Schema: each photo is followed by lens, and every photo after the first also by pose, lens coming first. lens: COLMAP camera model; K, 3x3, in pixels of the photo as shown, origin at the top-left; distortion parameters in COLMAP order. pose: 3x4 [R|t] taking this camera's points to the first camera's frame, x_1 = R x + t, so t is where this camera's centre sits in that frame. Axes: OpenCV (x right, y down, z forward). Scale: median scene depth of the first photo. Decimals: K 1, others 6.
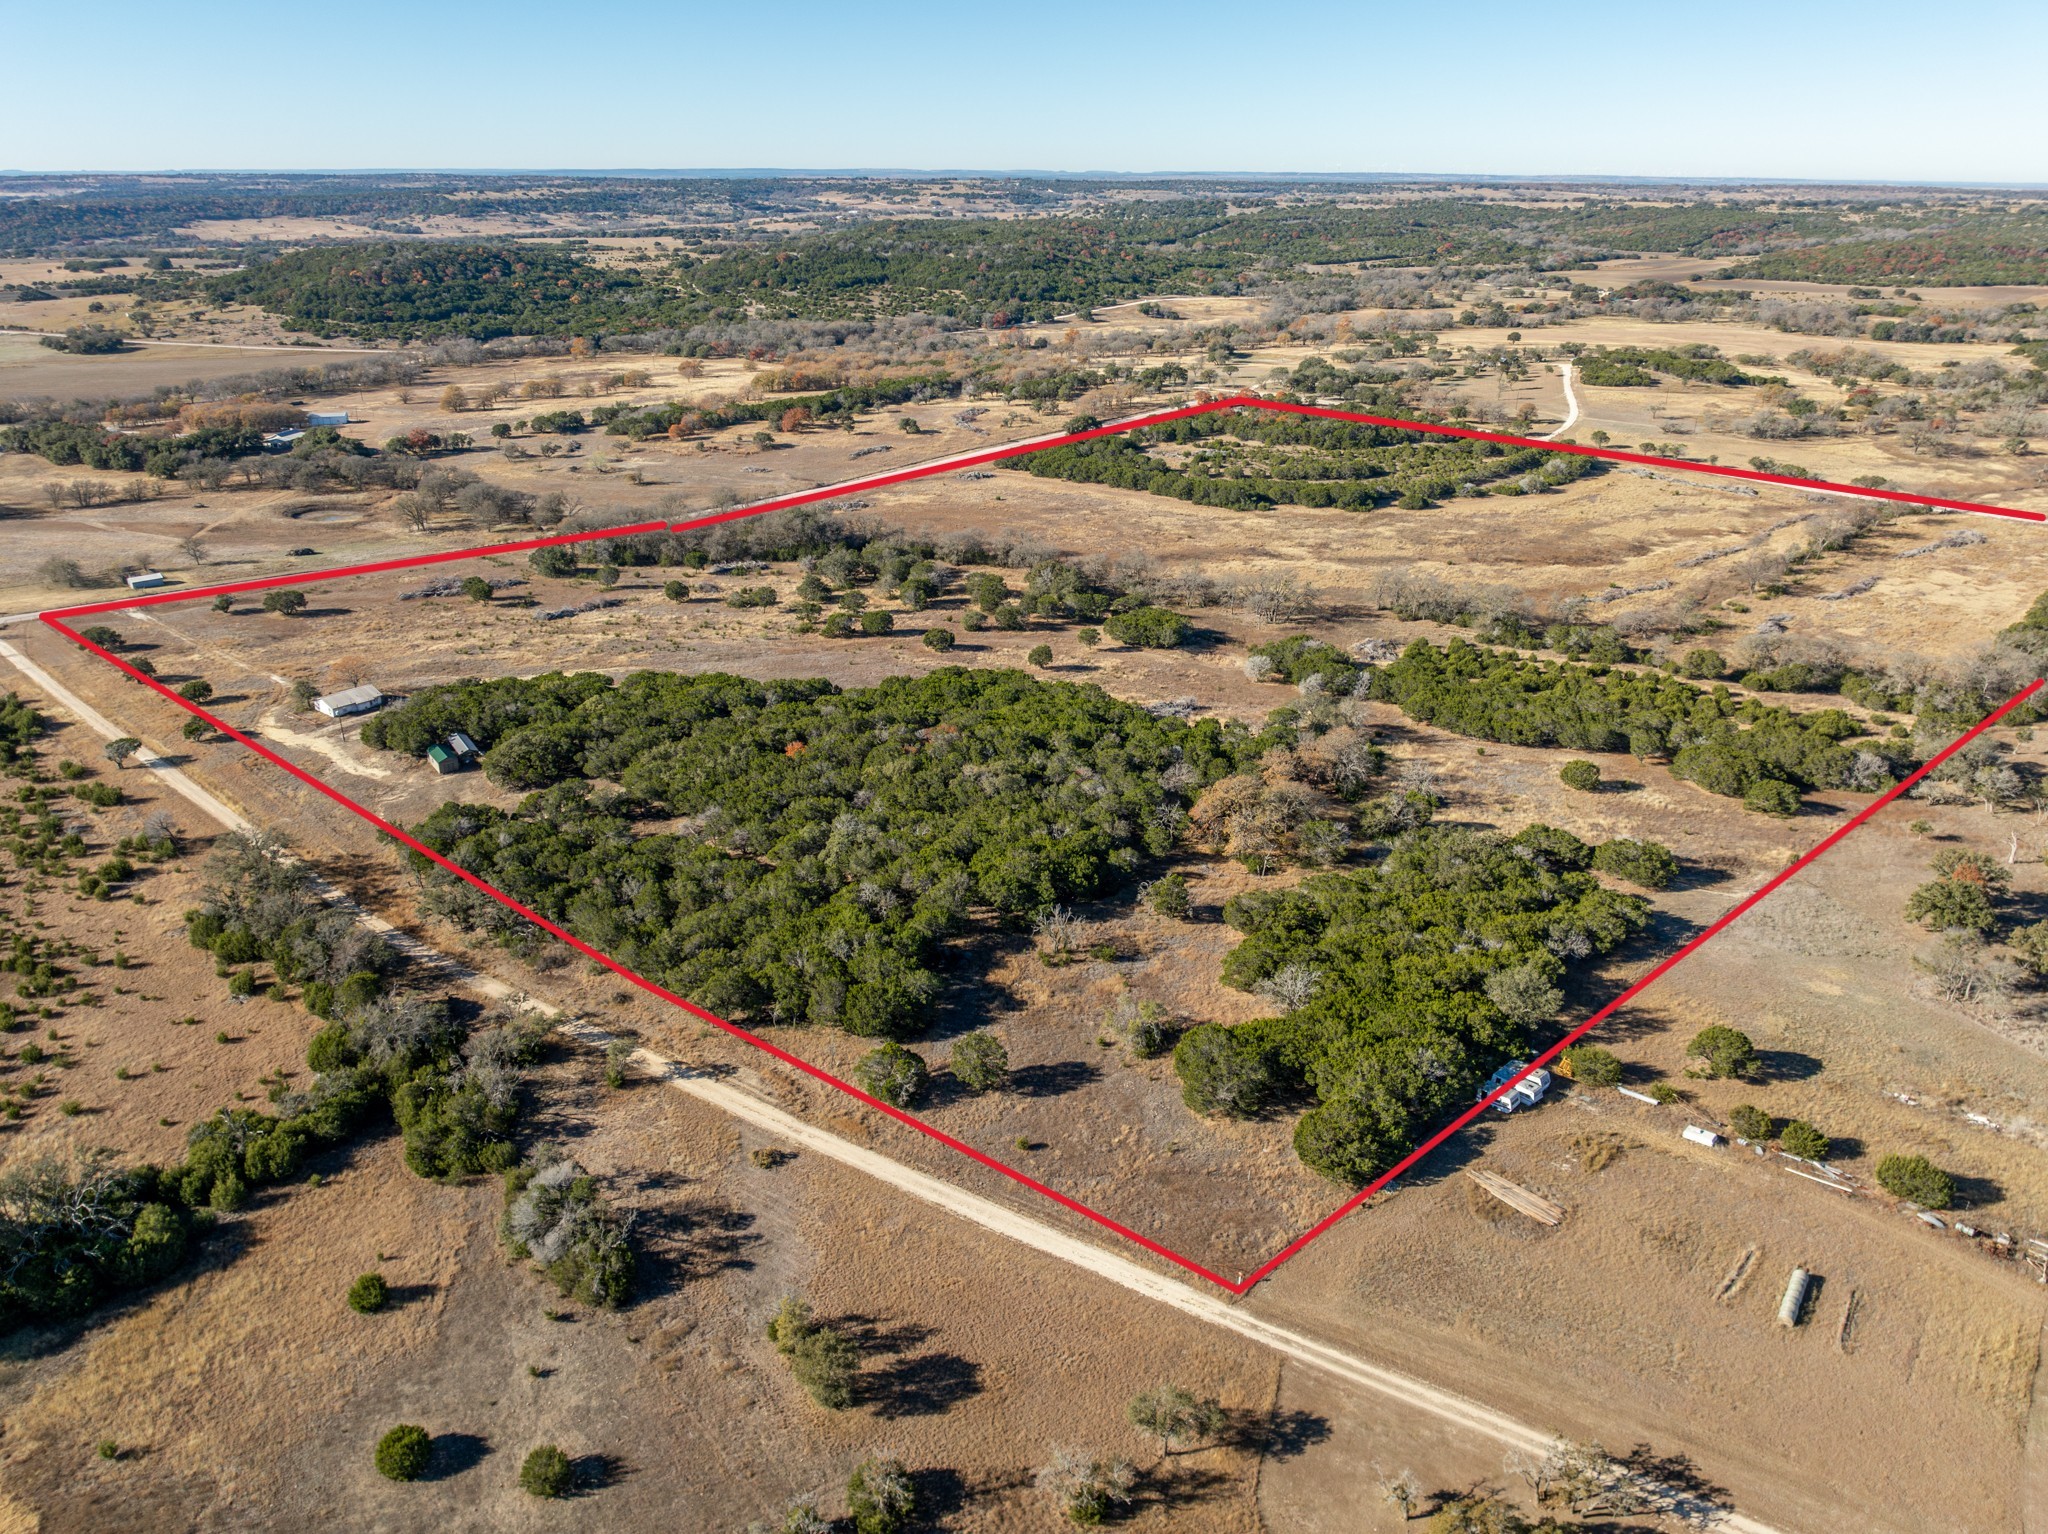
lens RADIAL K [[1463.1, 0, 1024.0], [0, 1463.1, 767.0], [0, 0, 1]] dist [-0.033814, 0.020107]
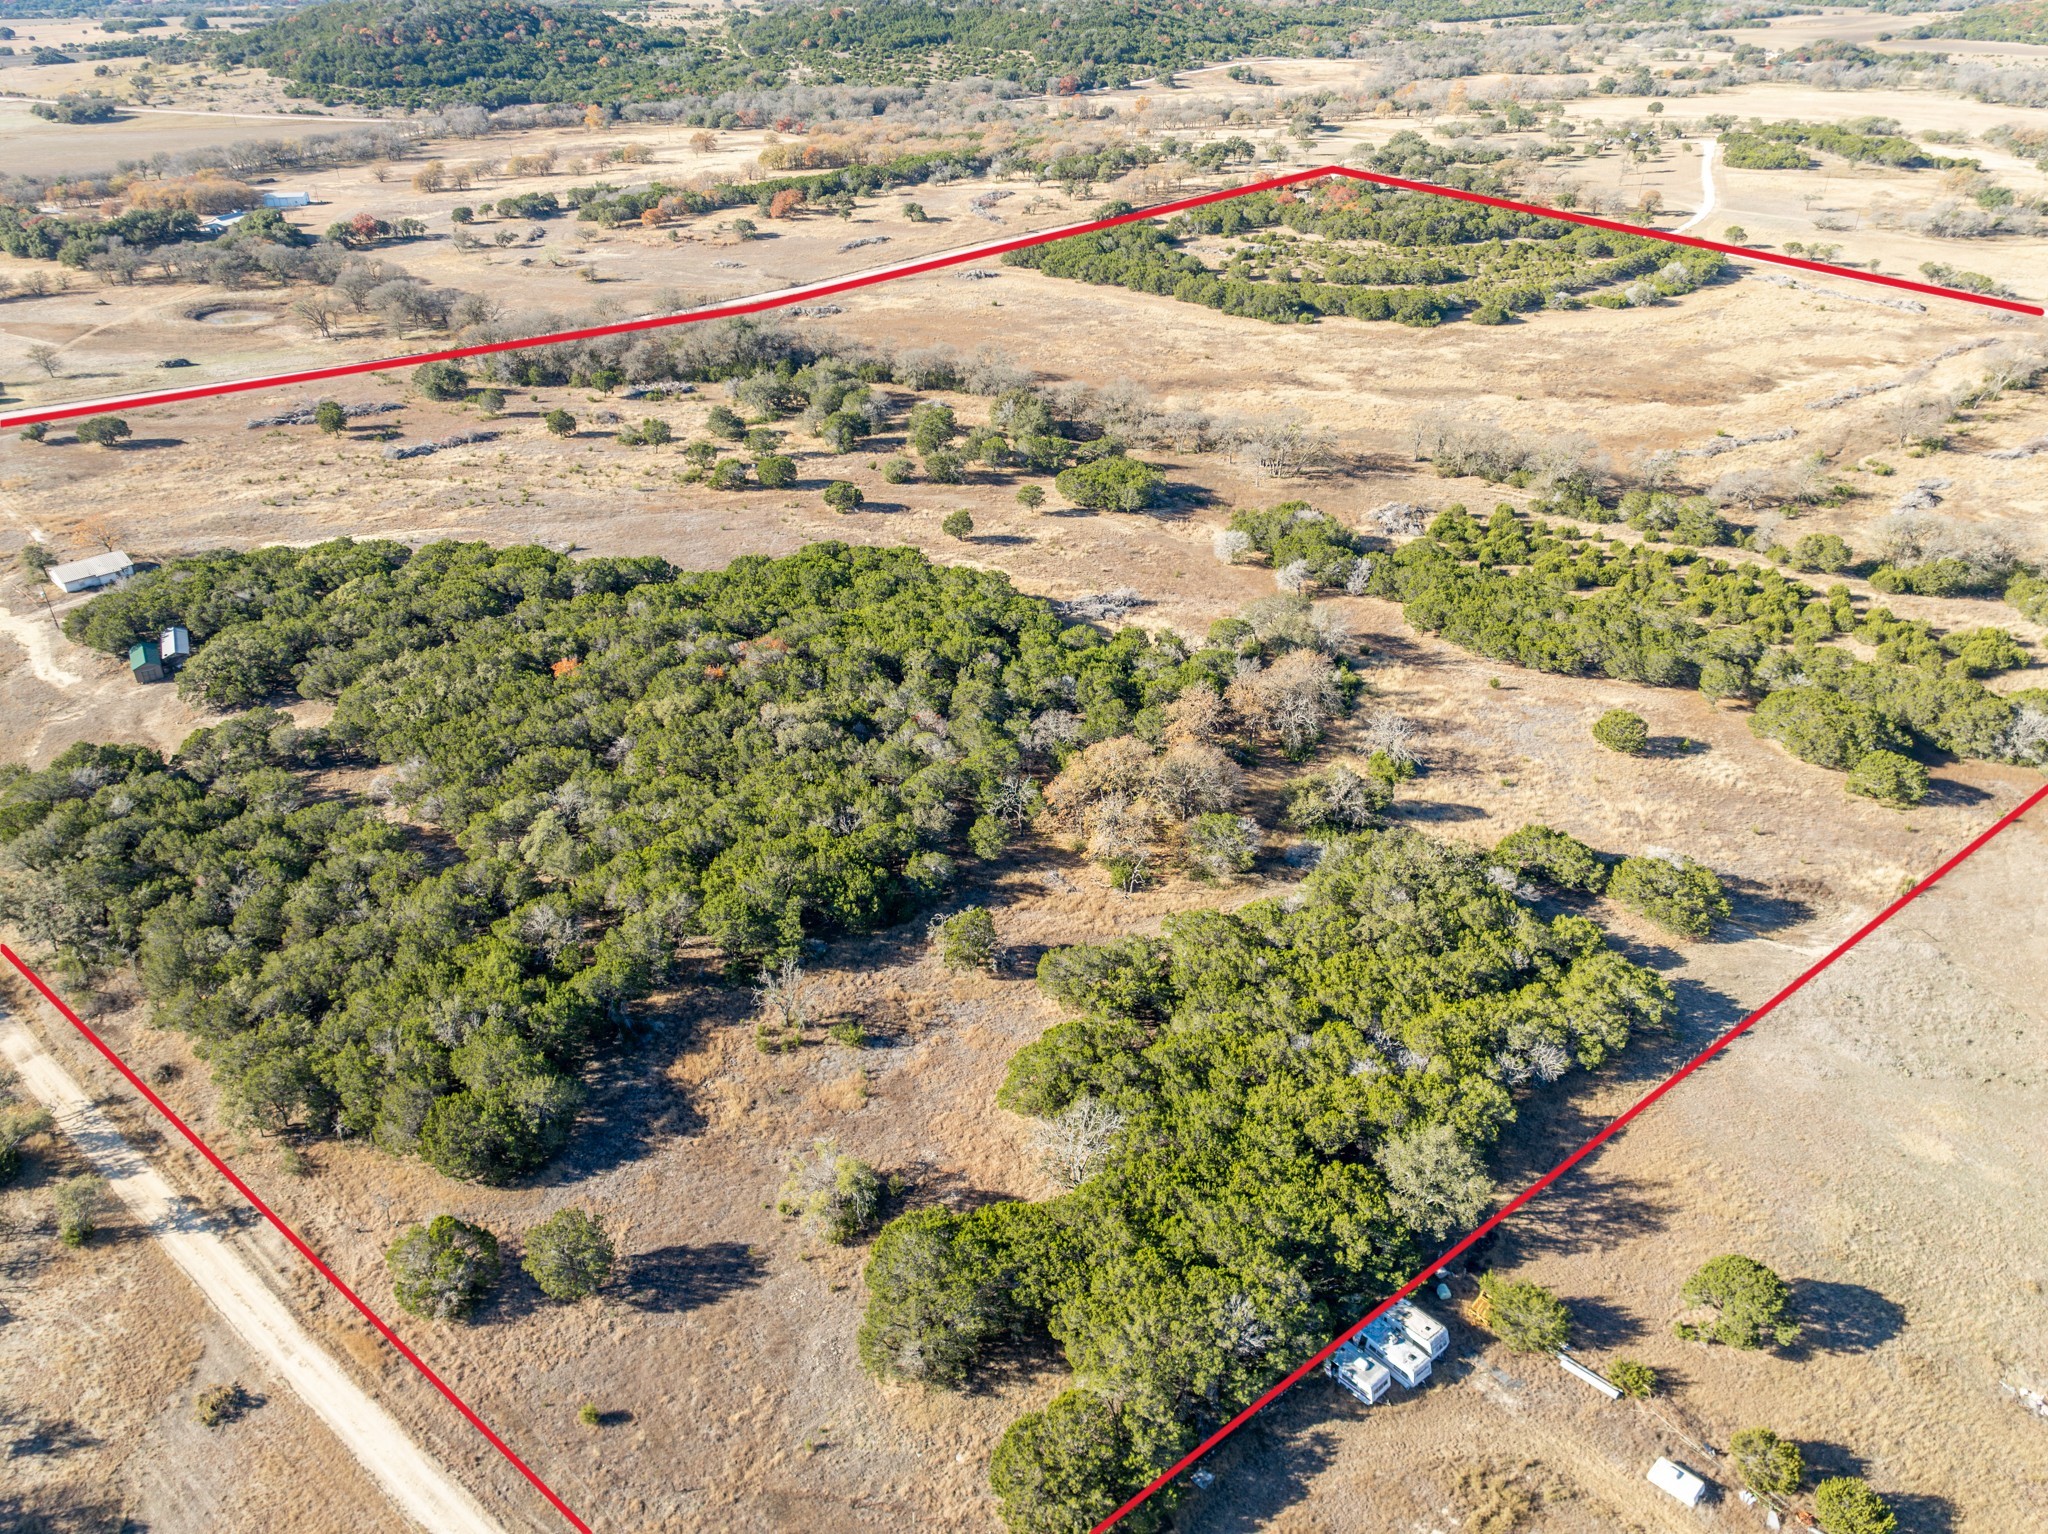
lens RADIAL K [[1463.1, 0, 1024.0], [0, 1463.1, 767.0], [0, 0, 1]] dist [-0.033814, 0.020107]
pose [[0.996919, 0.034005, -0.070688, 0.094274], [-0.023846, 0.989881, 0.139885, -0.049998], [0.074730, -0.137768, 0.987641, 0.176118]]
